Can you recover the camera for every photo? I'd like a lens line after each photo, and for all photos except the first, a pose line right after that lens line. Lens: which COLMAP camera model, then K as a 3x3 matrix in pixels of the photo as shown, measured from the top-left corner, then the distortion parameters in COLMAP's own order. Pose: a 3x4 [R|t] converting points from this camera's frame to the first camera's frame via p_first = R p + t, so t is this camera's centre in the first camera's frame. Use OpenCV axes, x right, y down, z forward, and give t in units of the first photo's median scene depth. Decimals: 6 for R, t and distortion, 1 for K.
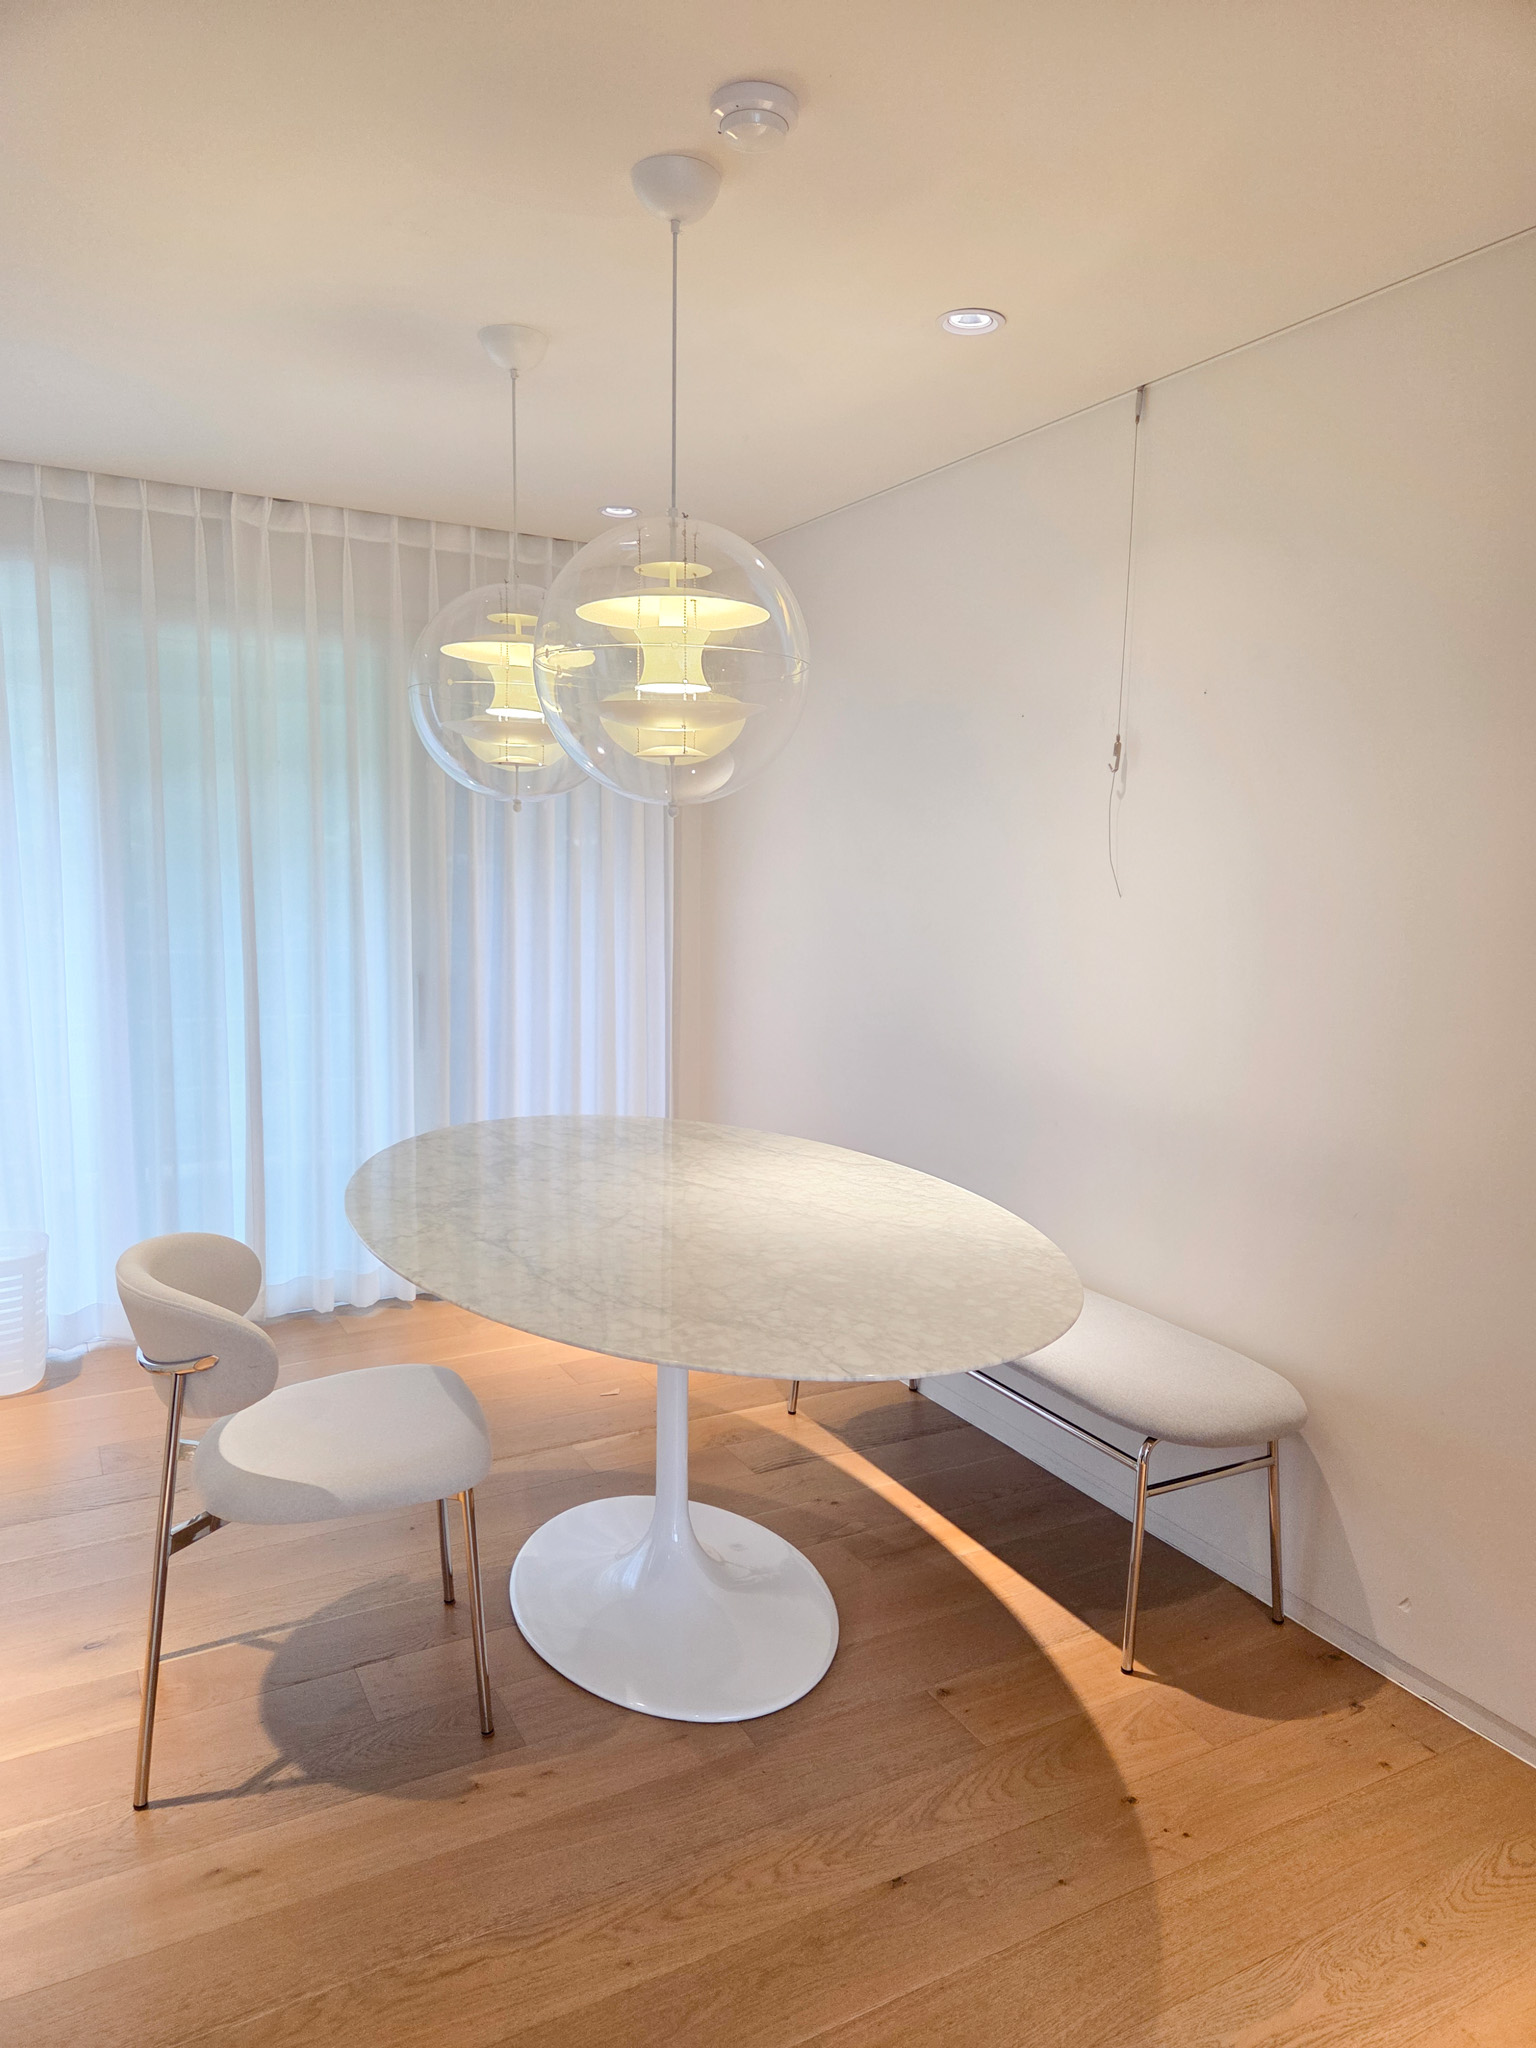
lens RADIAL K [[1397.7, 0, 768.0], [0, 1397.7, 1024.0], [0, 0, 1]] dist [0.052371, 0.001089]
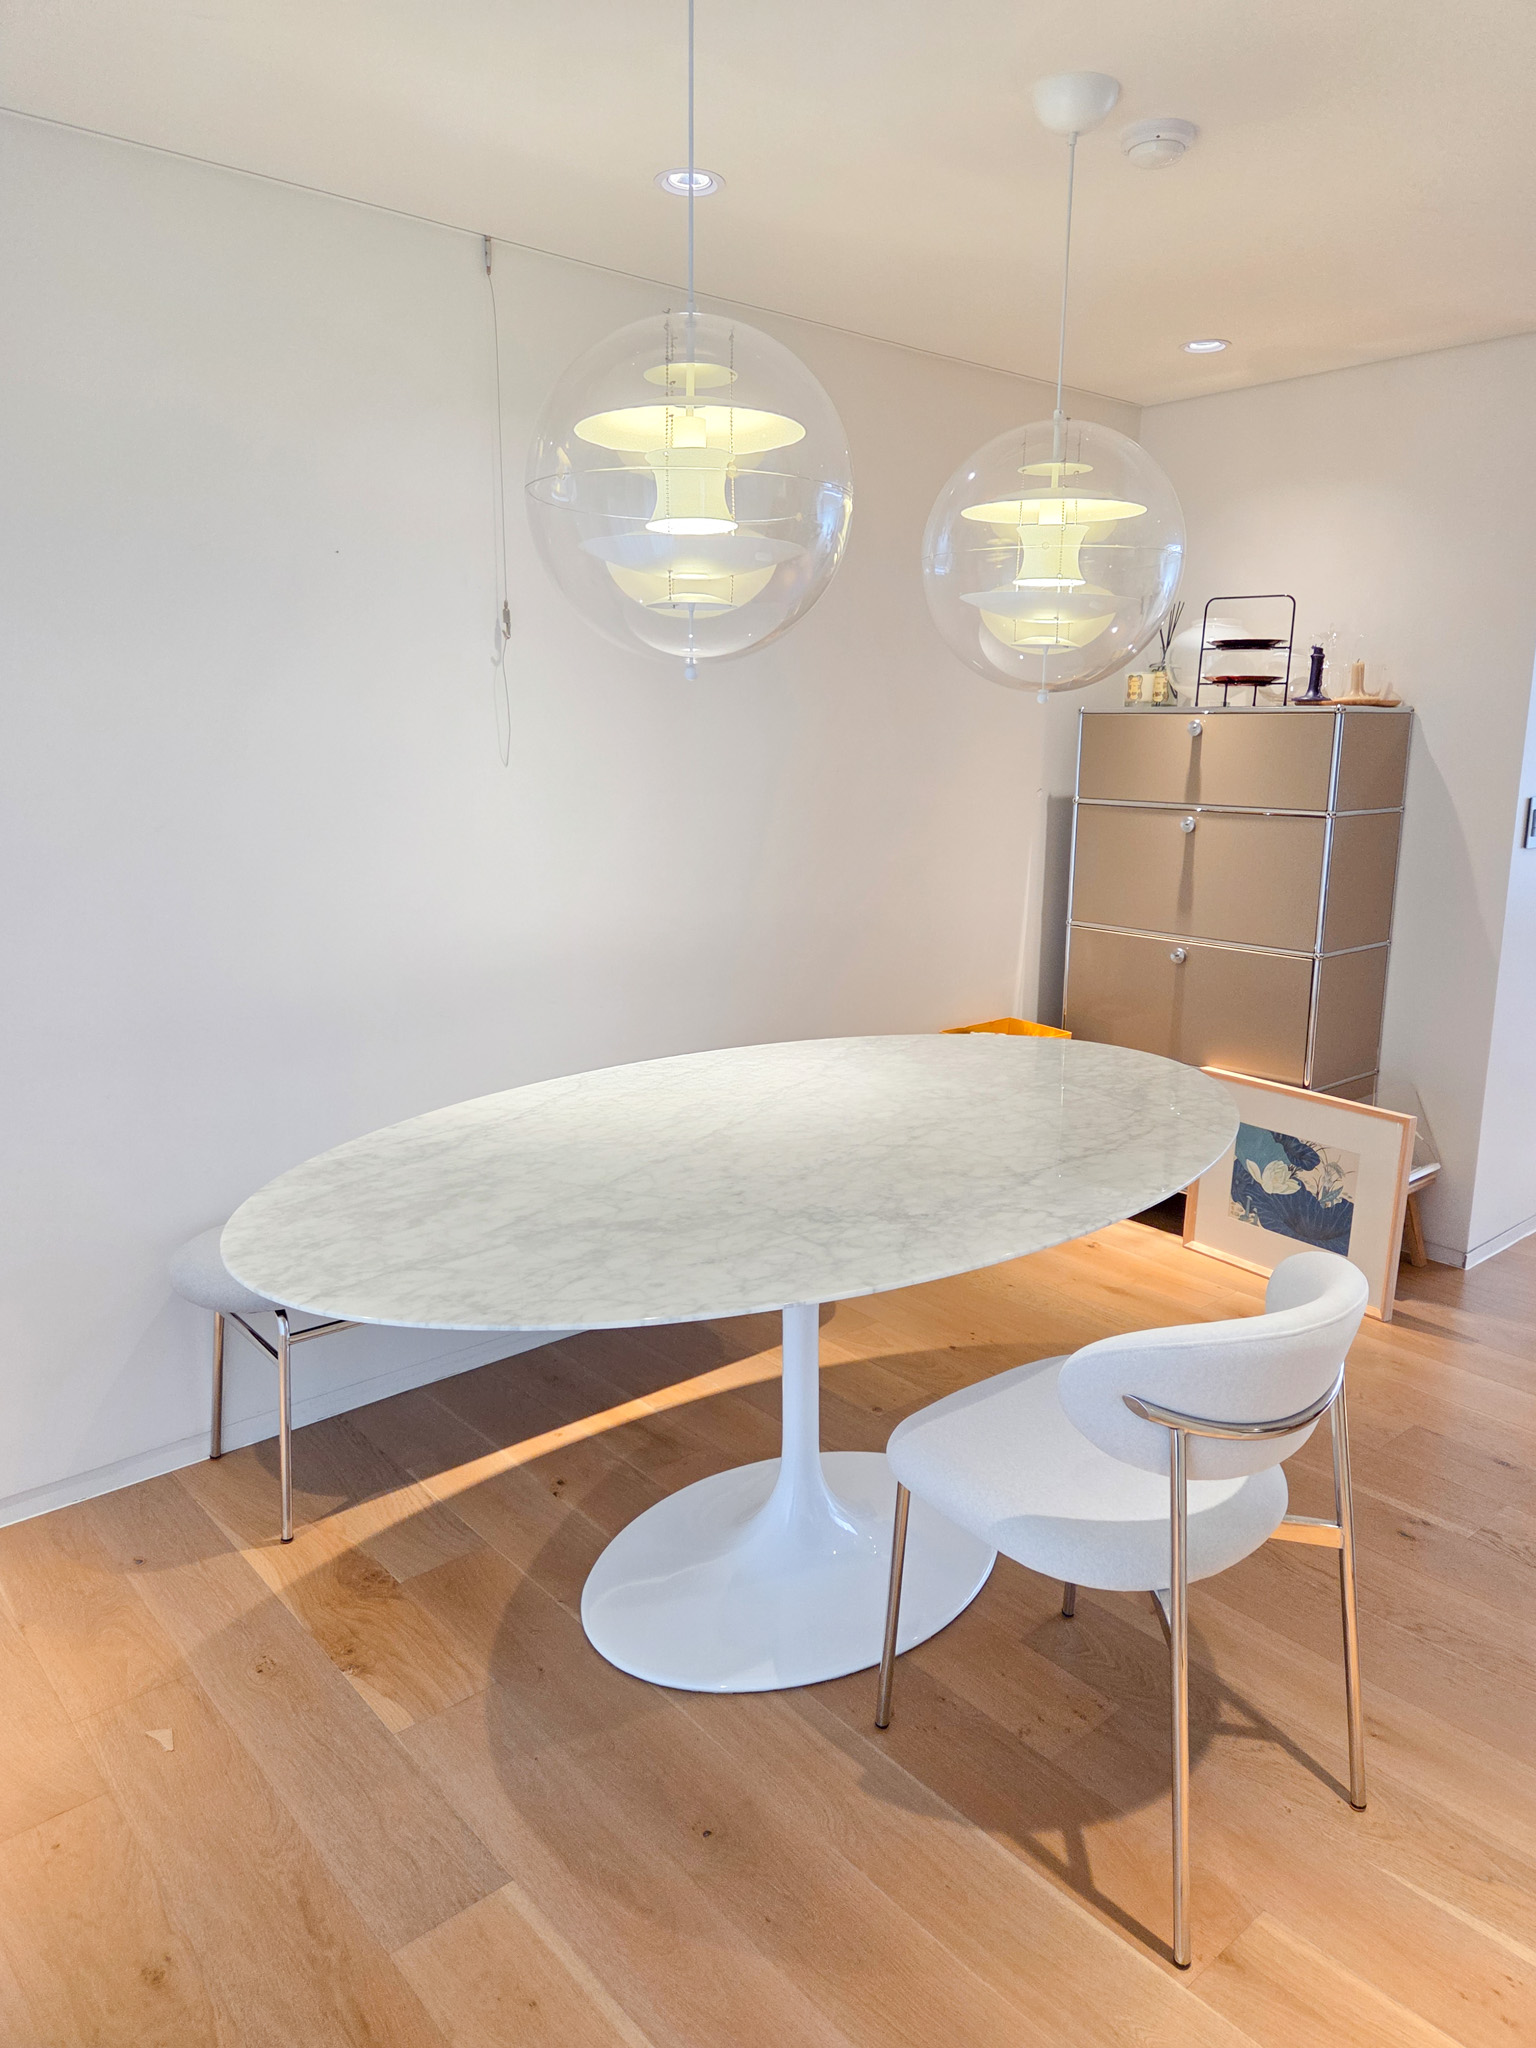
lens RADIAL K [[1418.0, 0, 771.0], [0, 1418.0, 992.4], [0, 0, 1]] dist [0.047079, -0.000969]
pose [[-0.216497, -0.206193, 0.954261, -0.896406], [0.111718, 0.965789, 0.234030, -0.170596], [-0.969870, 0.157275, -0.186055, 1.165890]]
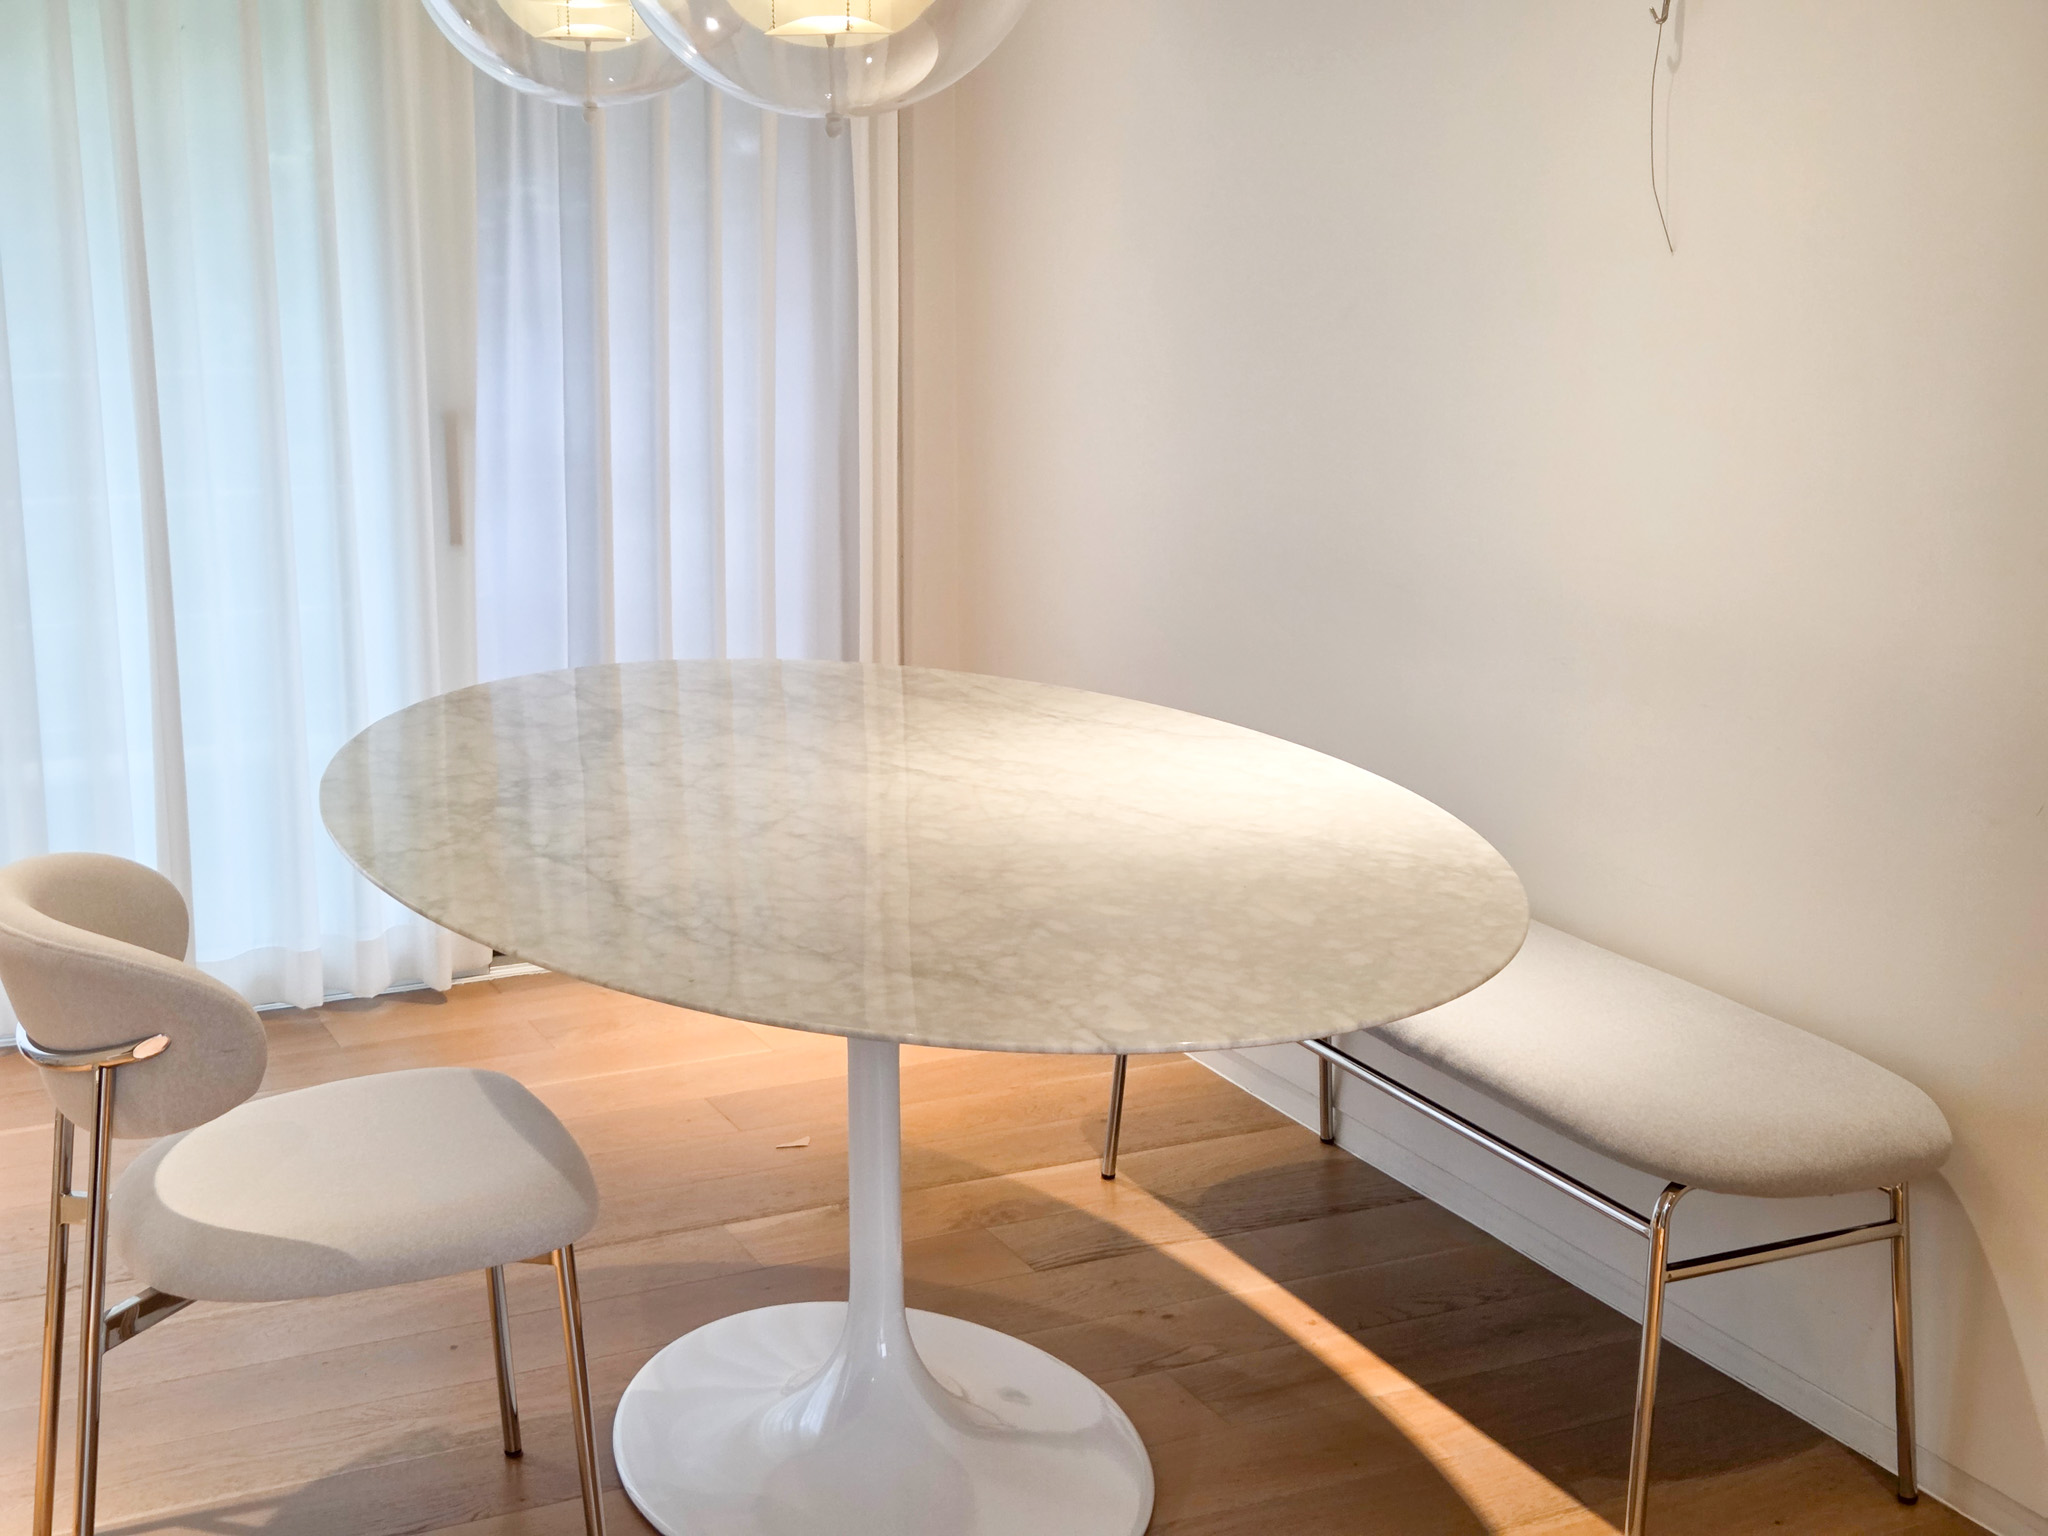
lens RADIAL K [[2773.8, 0, 987.8], [0, 2773.8, 756.7], [0, 0, 1]] dist [0.100433, -0.004919]
pose [[0.997906, -0.006952, -0.064300, 0.057265], [0.012695, 0.995919, 0.089352, 0.006406], [0.063416, -0.089981, 0.993922, -0.154378]]
